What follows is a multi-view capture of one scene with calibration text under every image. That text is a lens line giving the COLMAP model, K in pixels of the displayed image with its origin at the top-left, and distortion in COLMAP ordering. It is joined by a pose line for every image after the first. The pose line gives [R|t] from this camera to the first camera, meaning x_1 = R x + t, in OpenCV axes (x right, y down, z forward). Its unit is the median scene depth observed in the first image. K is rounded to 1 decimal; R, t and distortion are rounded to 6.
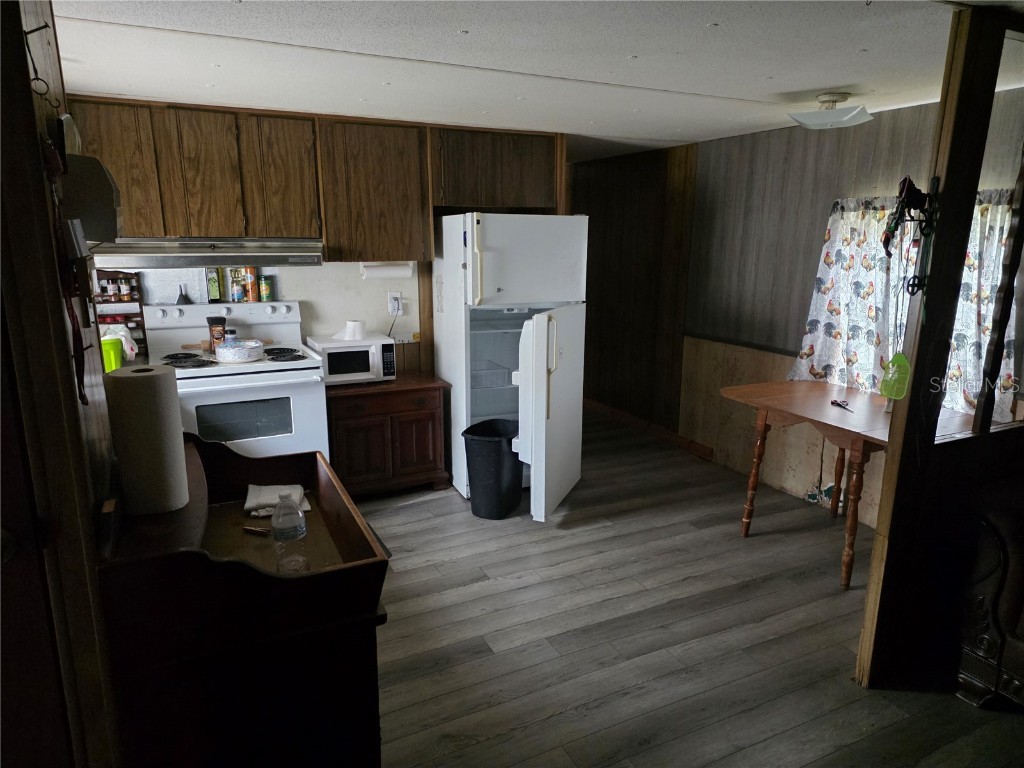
lens RADIAL K [[702.4, 0, 512.0], [0, 702.4, 384.0], [0, 0, 1]] dist [0.088681, -0.074396]
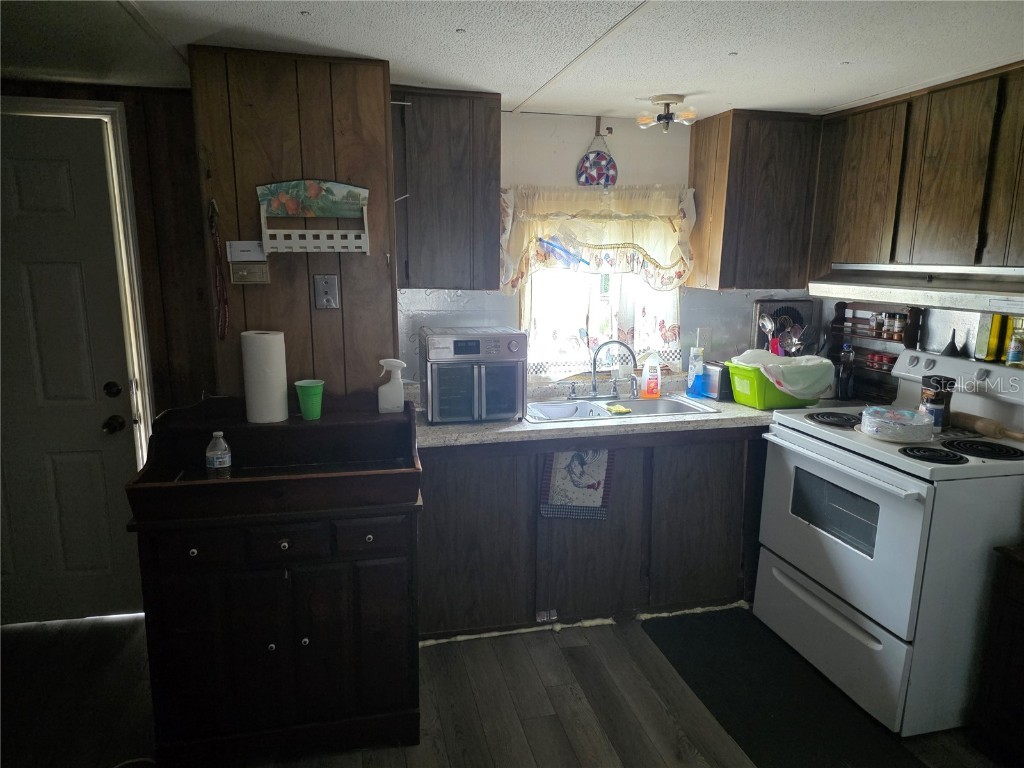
lens RADIAL K [[671.6, 0, 512.0], [0, 671.6, 384.0], [0, 0, 1]] dist [0.078239, -0.059411]
pose [[-0.211713, 0.181000, -0.960425, 0.353275], [-0.214864, 0.950039, 0.226407, -0.161502], [0.953421, 0.254294, -0.162245, 0.759832]]
